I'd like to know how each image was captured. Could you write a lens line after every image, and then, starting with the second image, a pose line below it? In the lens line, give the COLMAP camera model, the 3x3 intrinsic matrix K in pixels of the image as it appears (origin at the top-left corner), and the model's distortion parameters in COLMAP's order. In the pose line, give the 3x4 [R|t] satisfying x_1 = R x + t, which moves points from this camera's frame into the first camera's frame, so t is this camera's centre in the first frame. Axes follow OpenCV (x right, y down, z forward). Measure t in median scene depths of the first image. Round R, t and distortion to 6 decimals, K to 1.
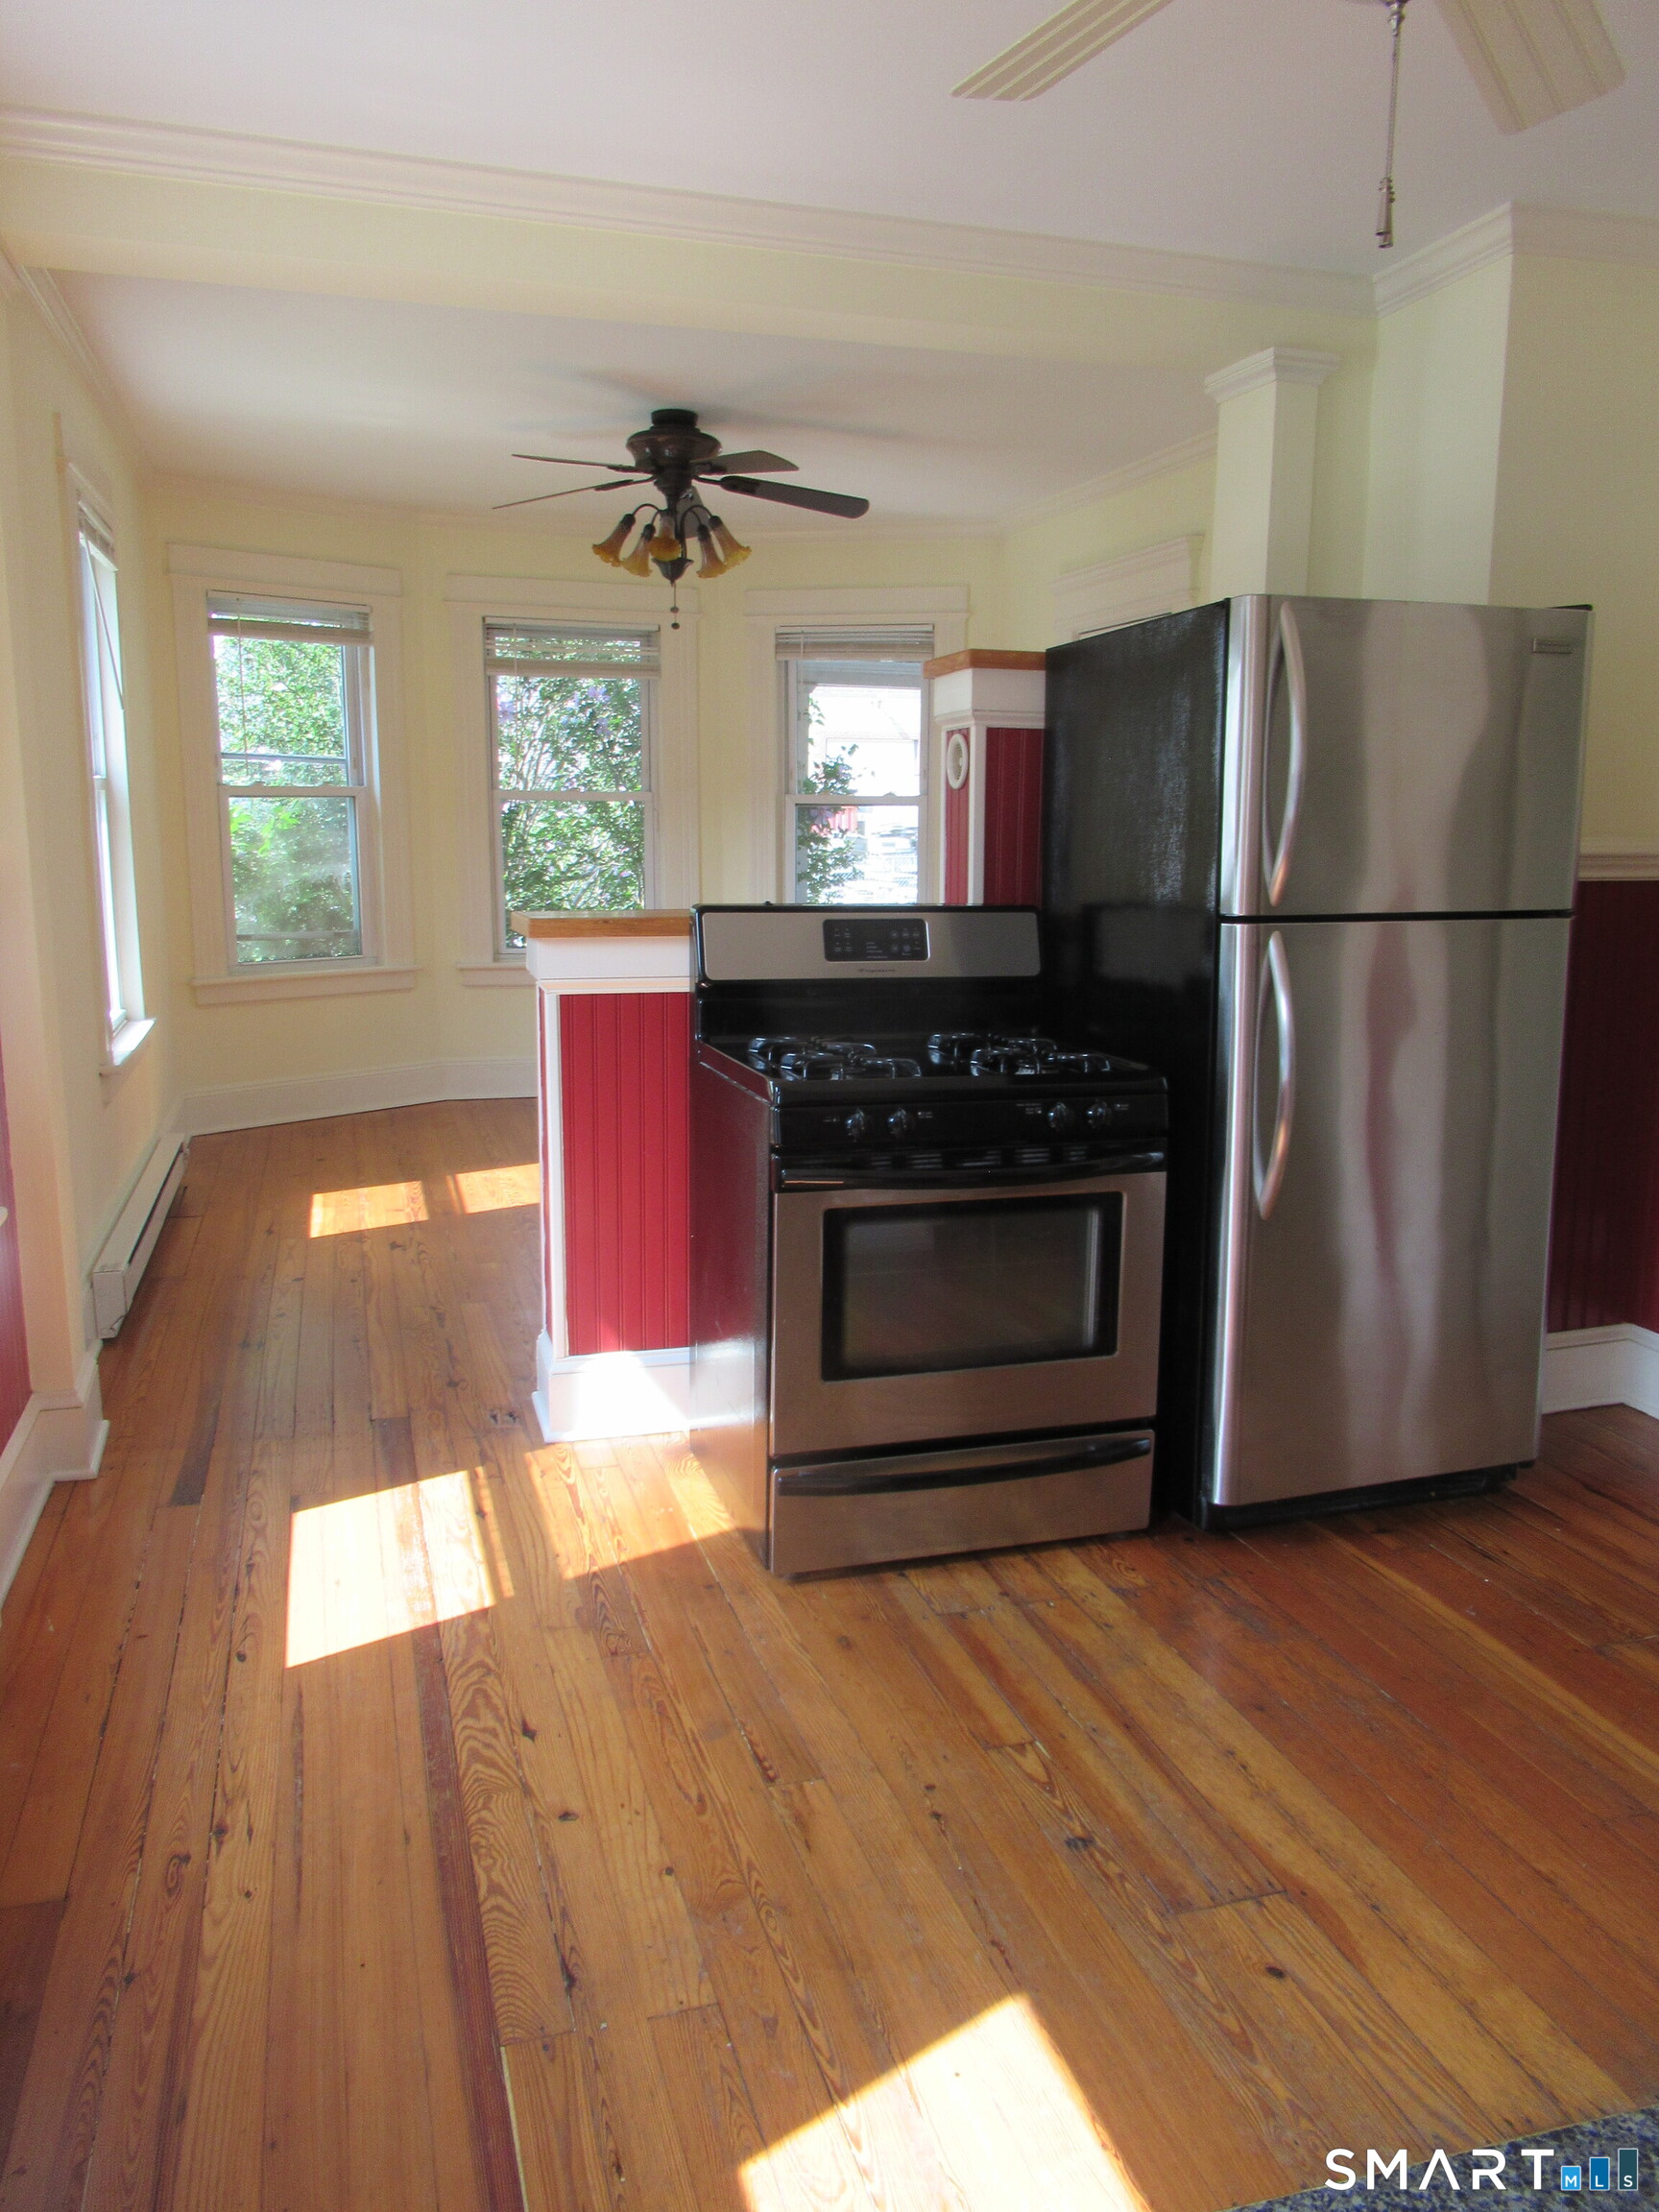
lens RADIAL K [[1651.9, 0, 814.9], [0, 1651.9, 1108.5], [0, 0, 1]] dist [0.022417, -0.012399]
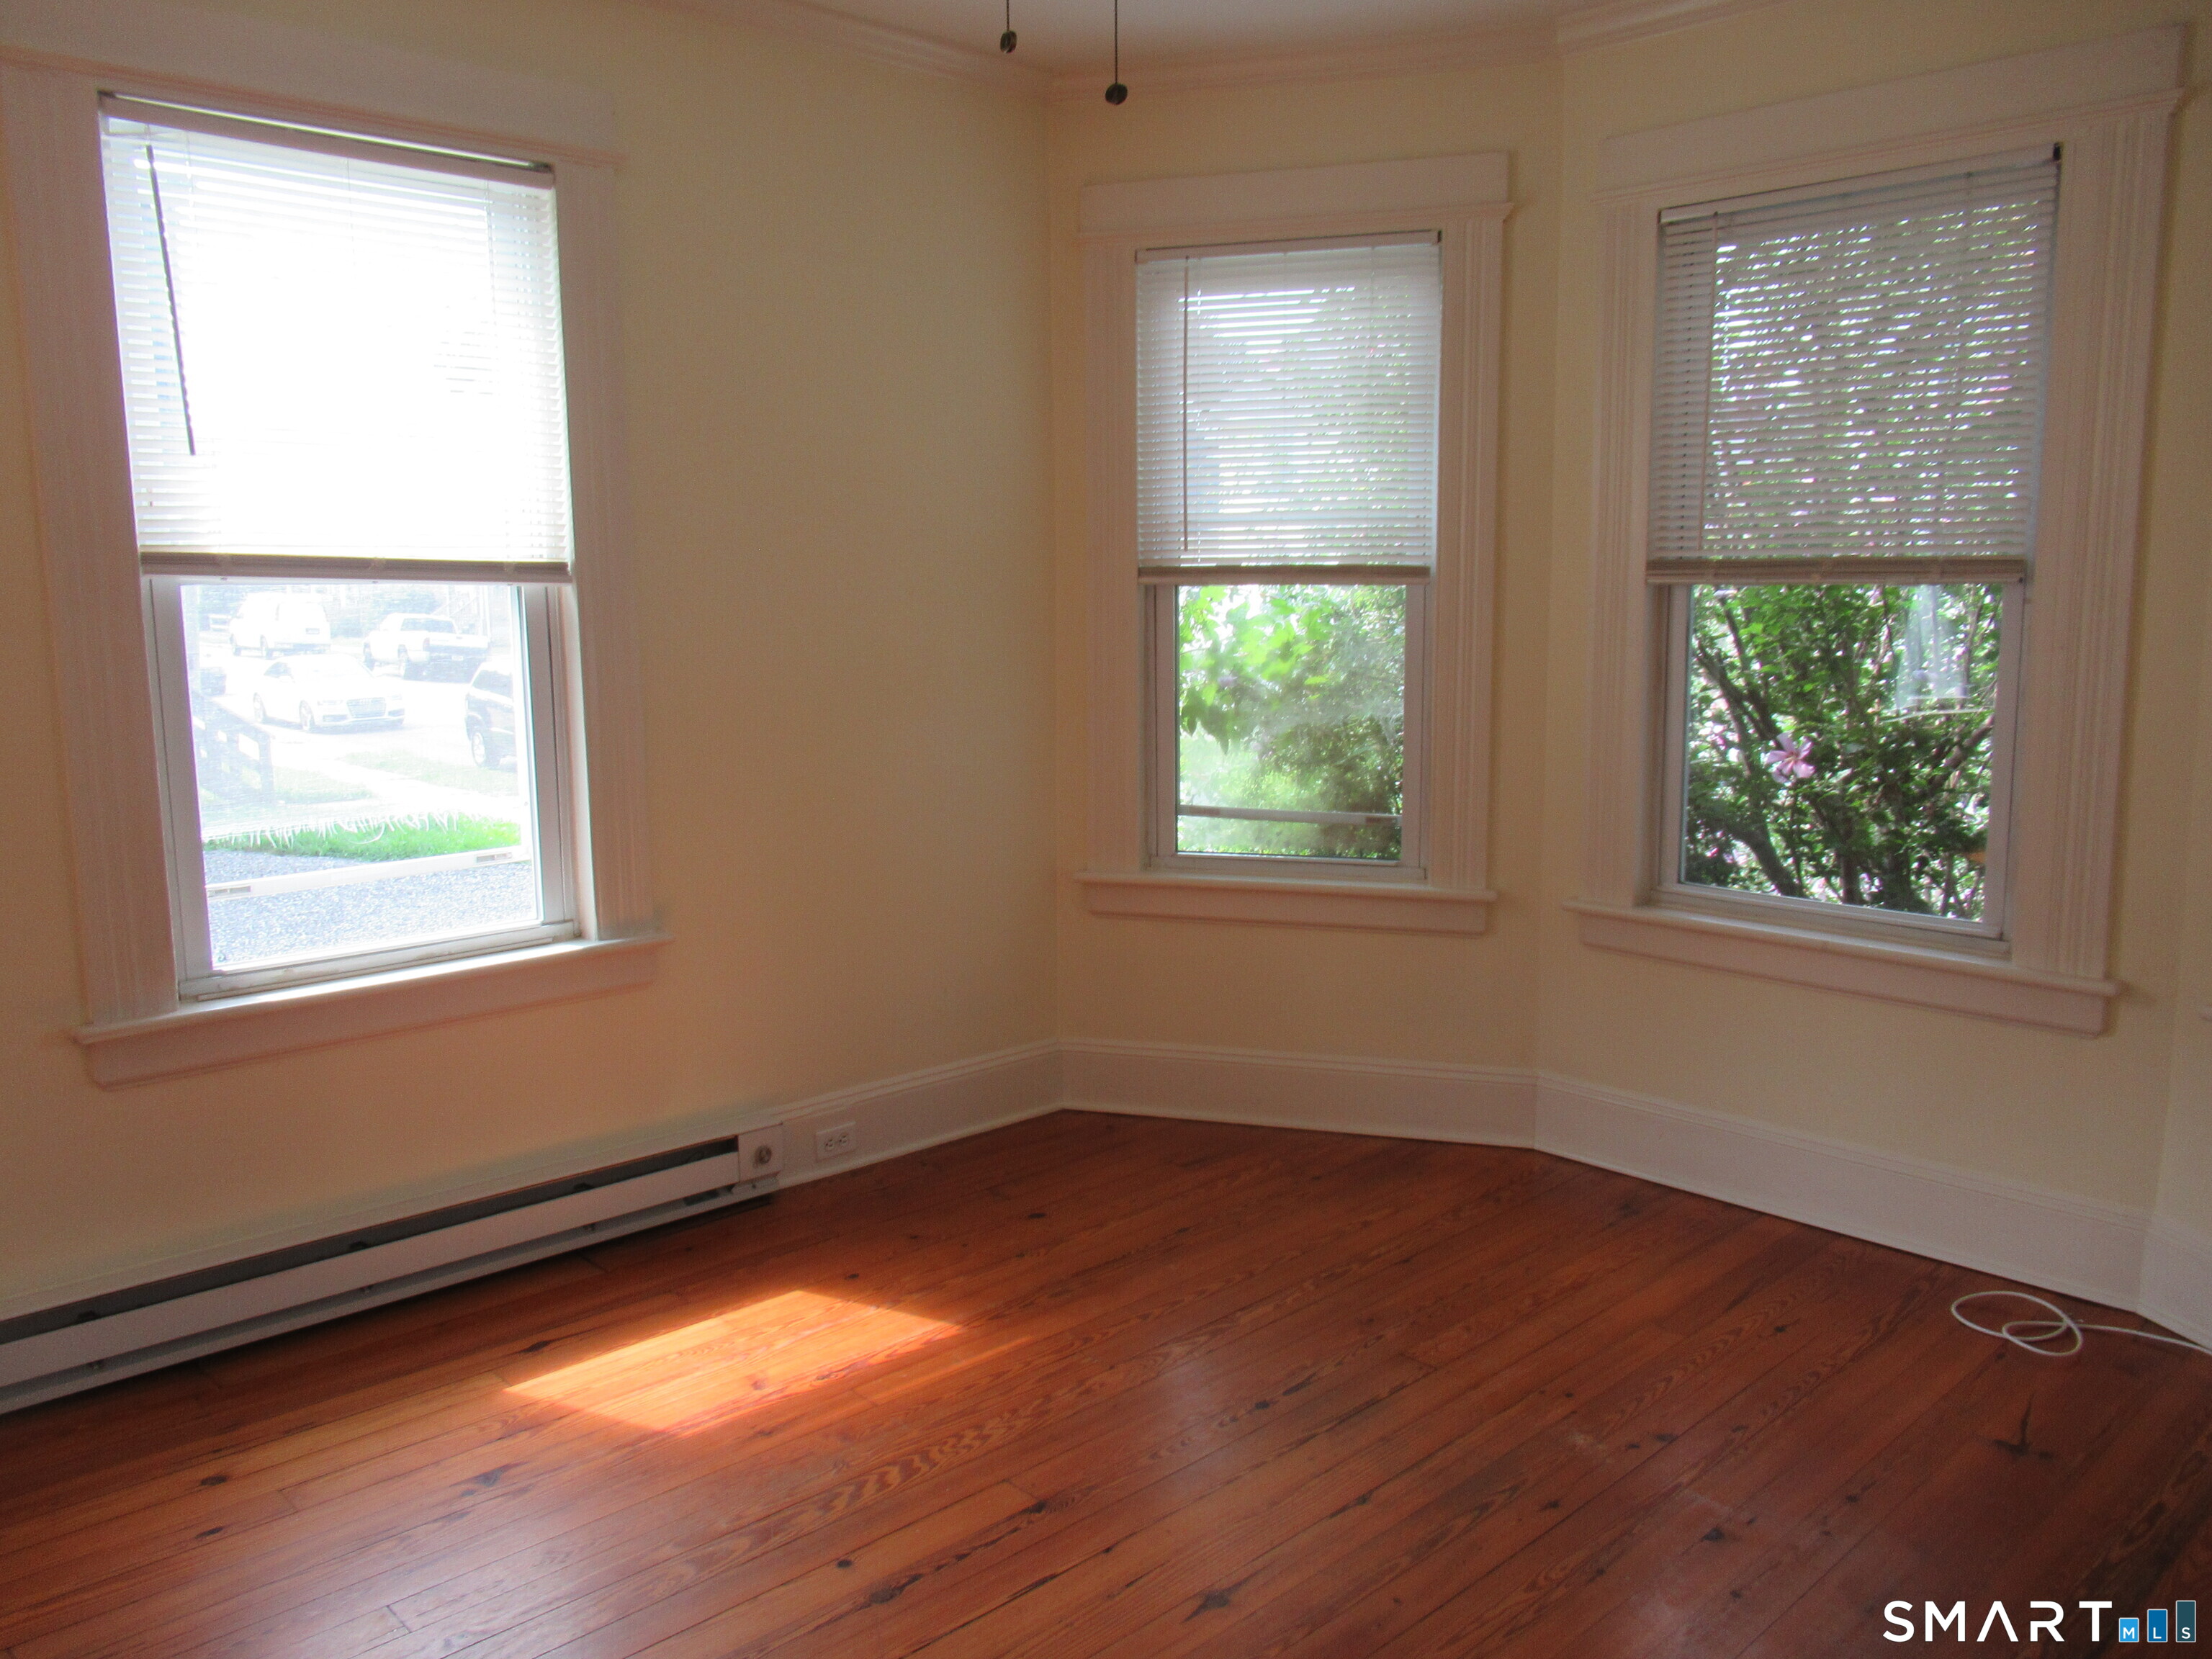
lens RADIAL K [[1733.0, 0, 1103.9], [0, 1733.0, 839.2], [0, 0, 1]] dist [0.003694, 0.005416]
pose [[0.456722, 0.119560, -0.881539, 0.420259], [-0.151451, 0.986912, 0.055385, -0.250813], [0.876623, 0.108214, 0.468852, 1.351616]]
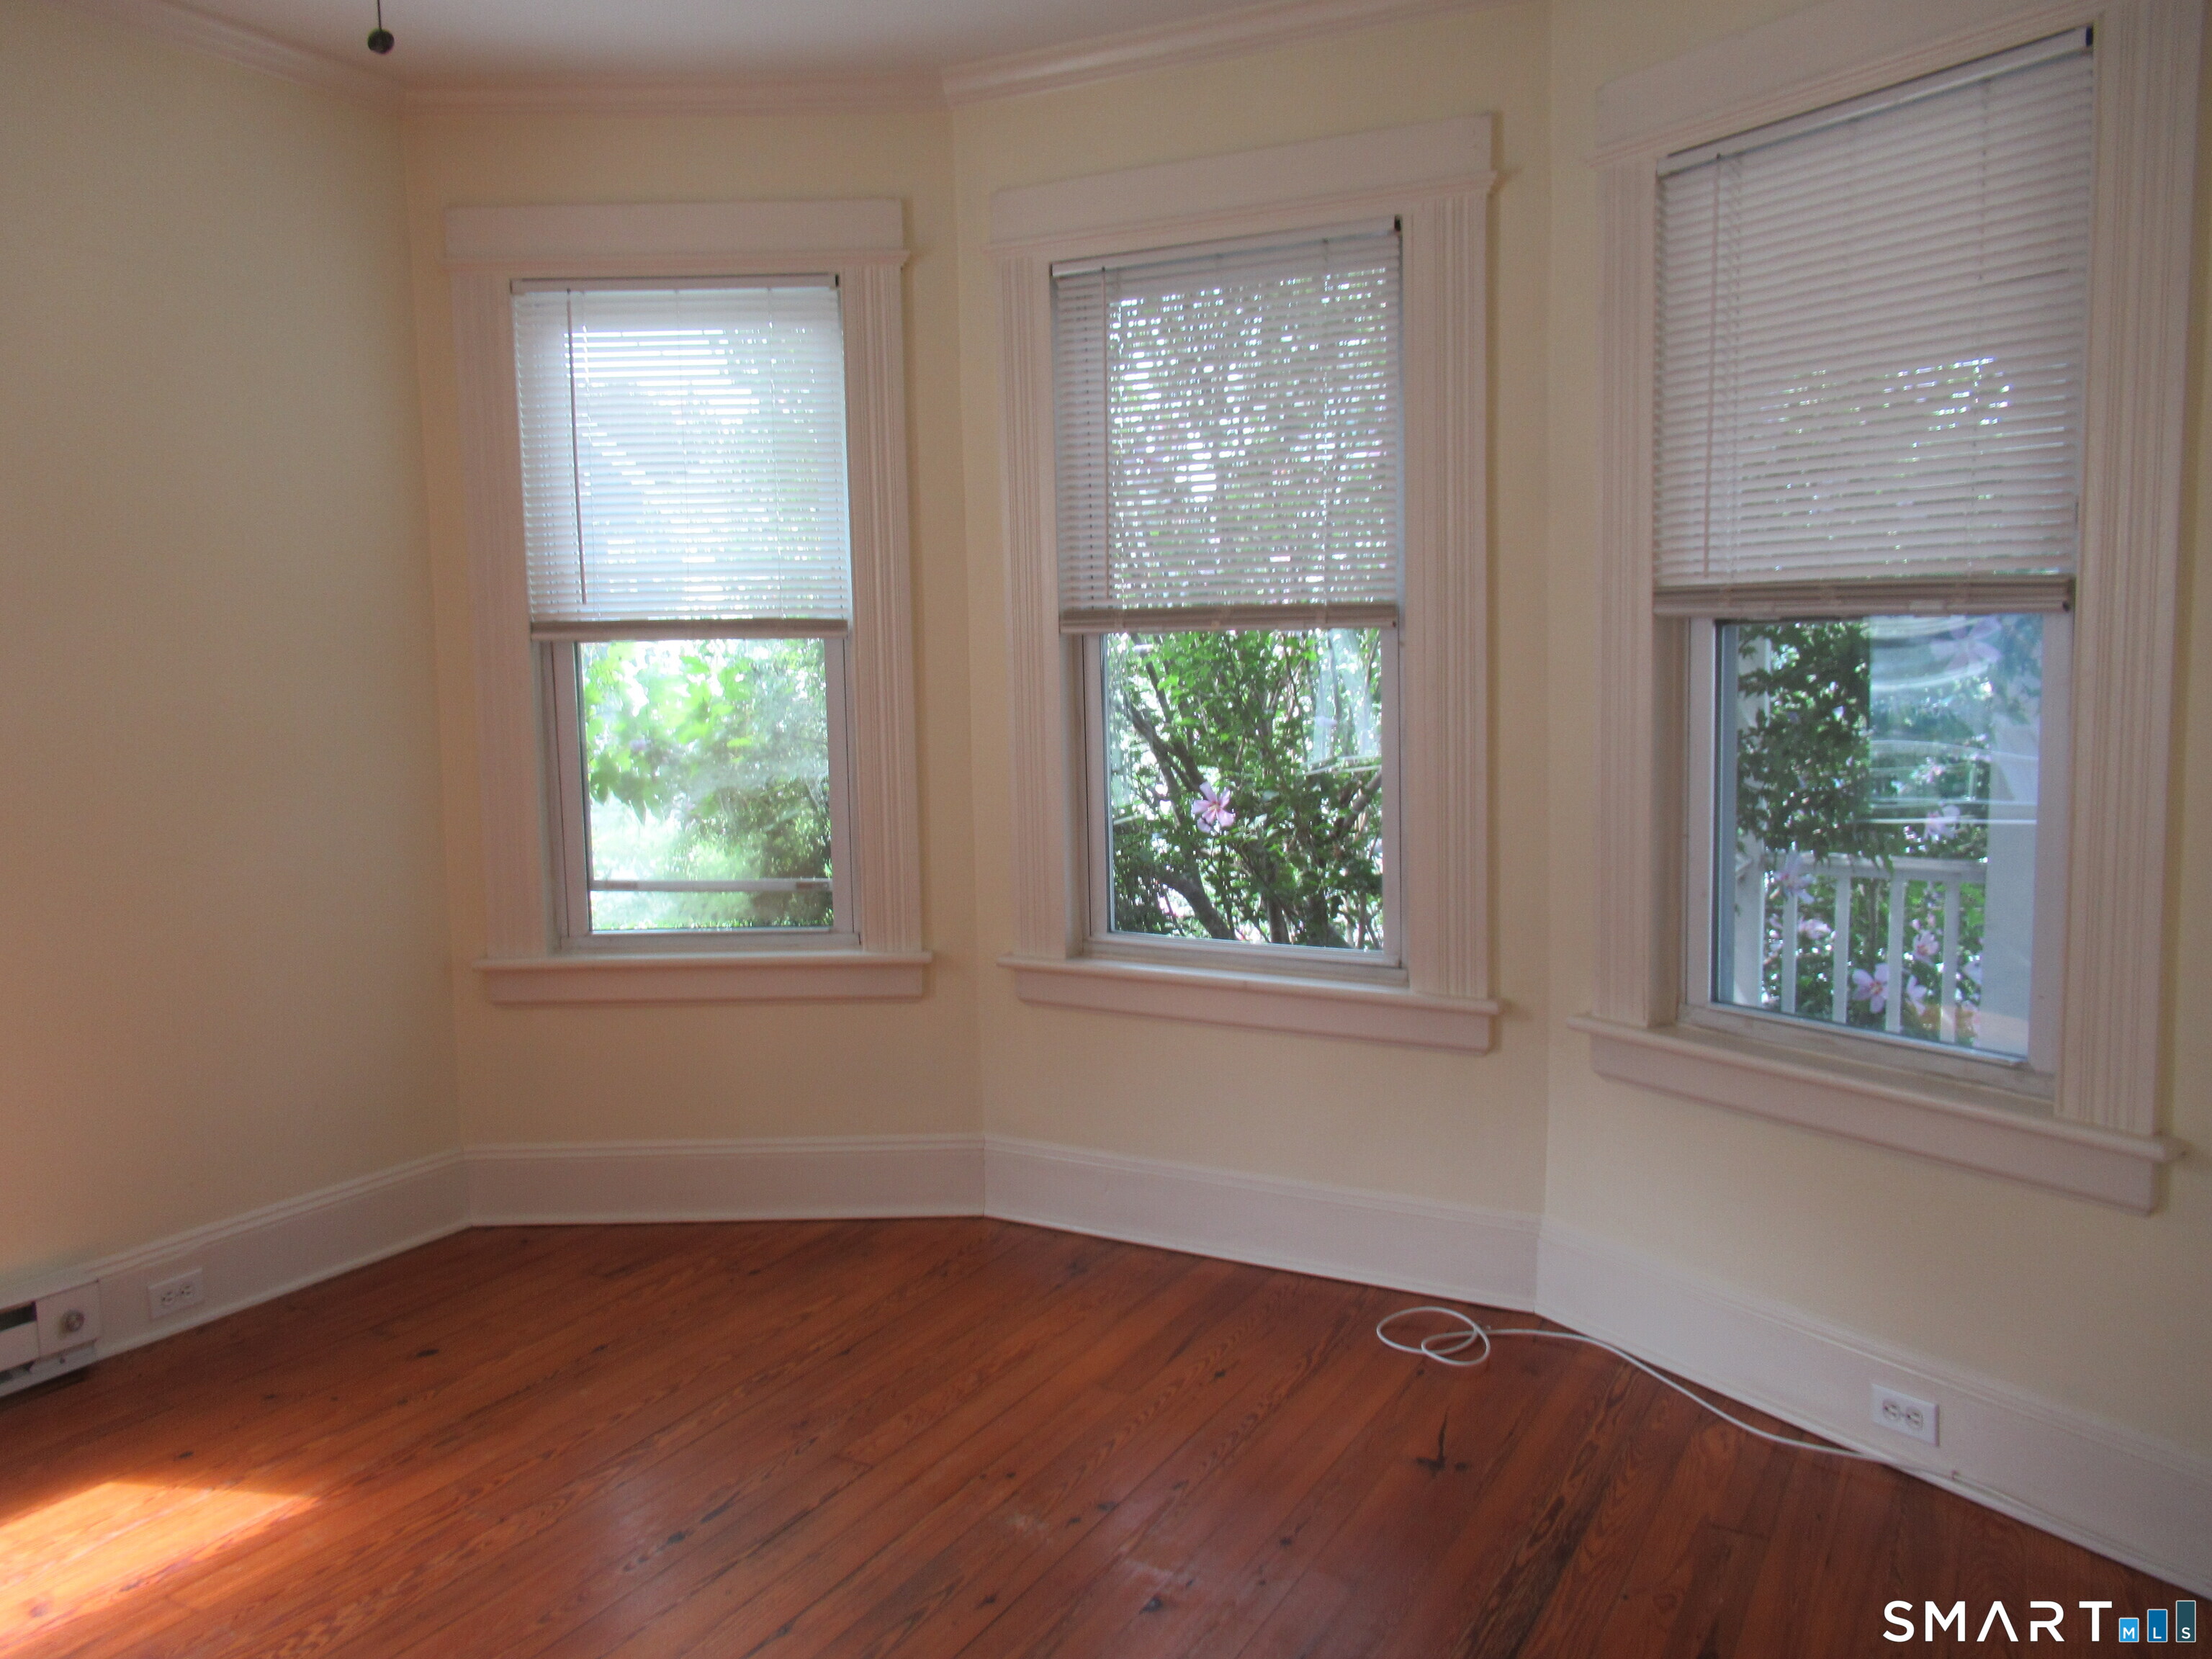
lens RADIAL K [[1733.0, 0, 1109.3], [0, 1733.0, 830.5], [0, 0, 1]] dist [0.003694, 0.005416]
pose [[0.698346, 0.050725, -0.713961, 0.398782], [-0.107184, 0.993649, -0.034244, -0.243856], [0.707690, 0.100440, 0.699348, 1.420718]]
